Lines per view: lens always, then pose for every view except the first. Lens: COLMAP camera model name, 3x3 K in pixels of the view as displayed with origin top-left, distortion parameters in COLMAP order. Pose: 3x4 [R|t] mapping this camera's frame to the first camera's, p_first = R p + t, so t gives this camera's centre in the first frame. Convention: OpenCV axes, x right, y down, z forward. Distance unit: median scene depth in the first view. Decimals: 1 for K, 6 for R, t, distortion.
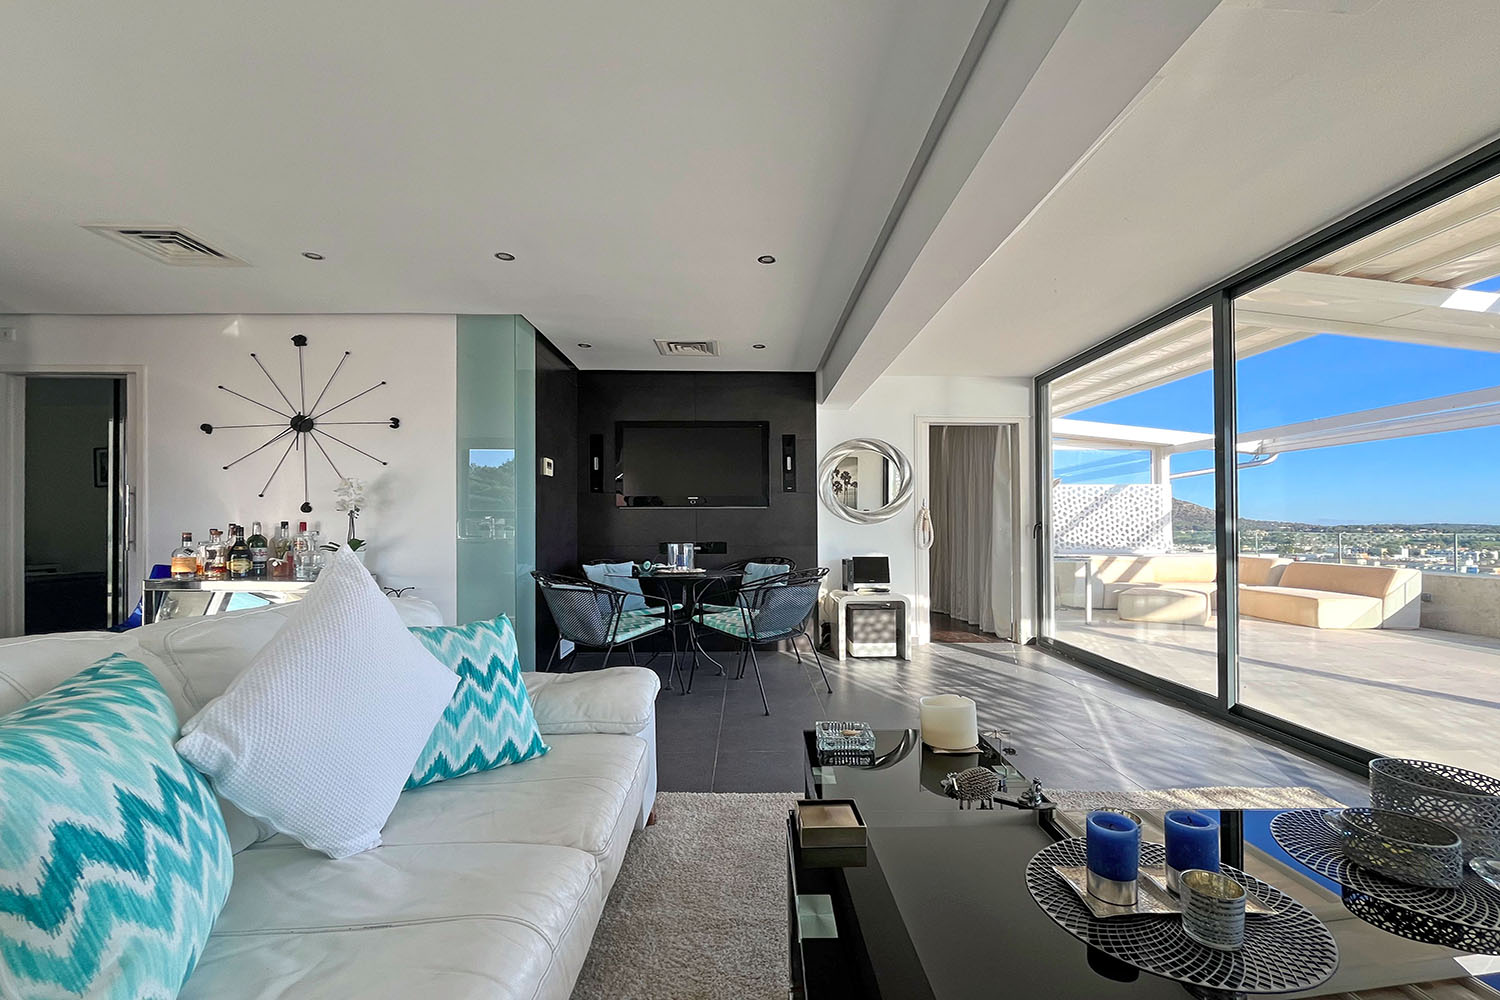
lens RADIAL K [[635.1, 0, 756.1], [0, 635.1, 528.4], [0, 0, 1]] dist [0.023507, -0.000645]
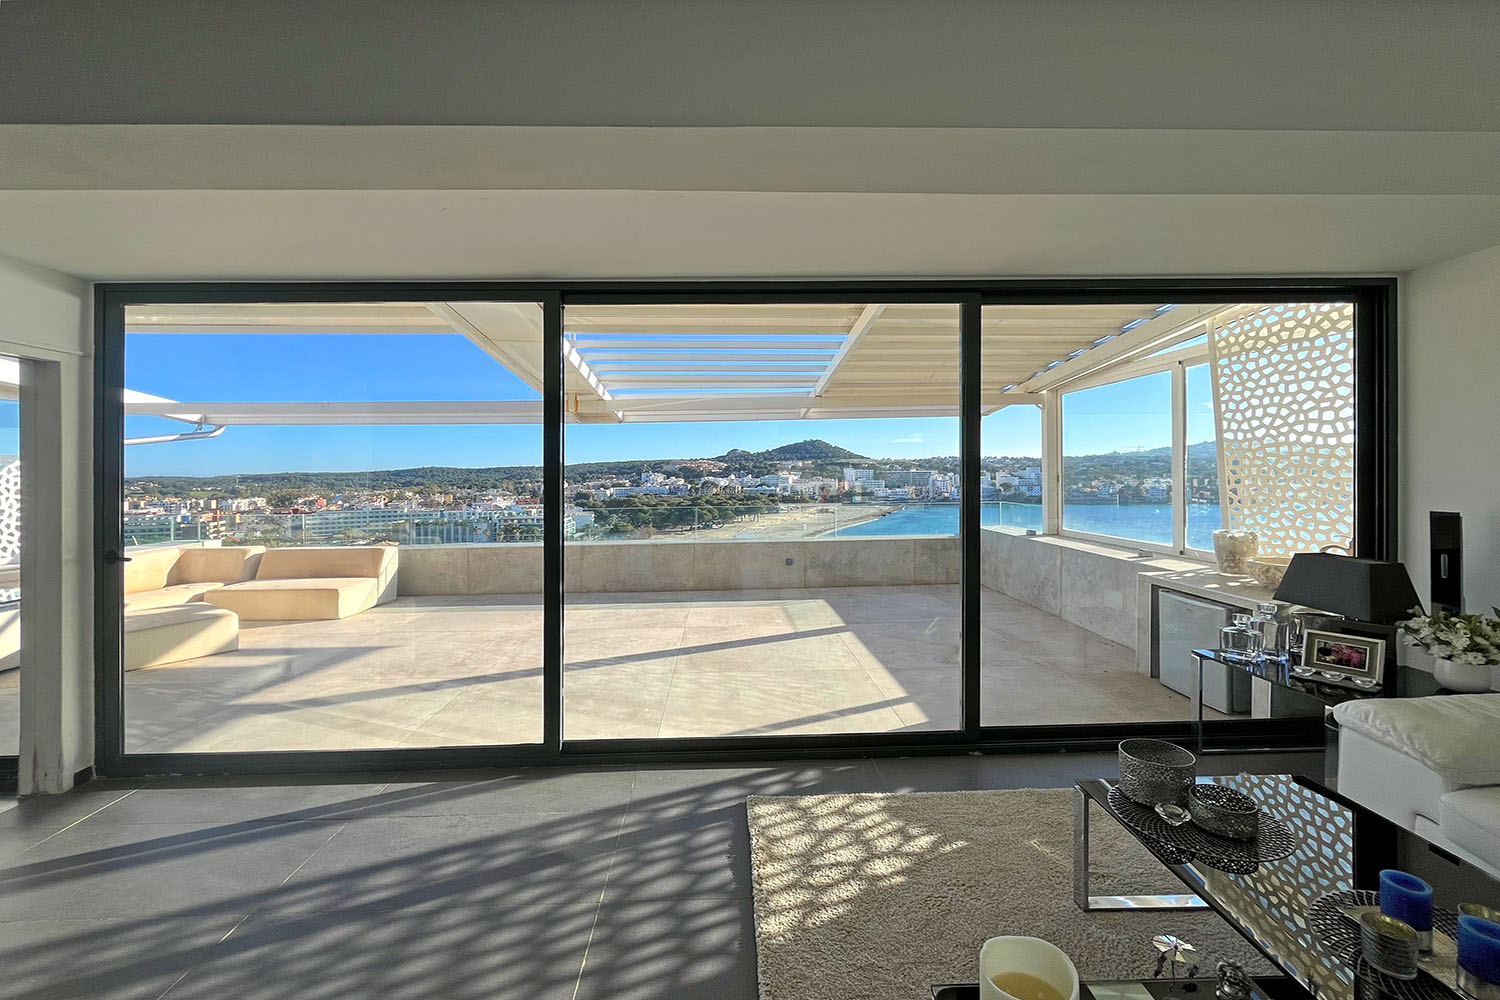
lens RADIAL K [[635.1, 0, 763.3], [0, 635.1, 497.5], [0, 0, 1]] dist [0.023507, -0.000645]
pose [[0.007636, -0.038552, 0.999227, -0.081934], [0.013727, 0.999166, 0.038445, -0.056808], [-0.999877, 0.013422, 0.008159, 0.350378]]
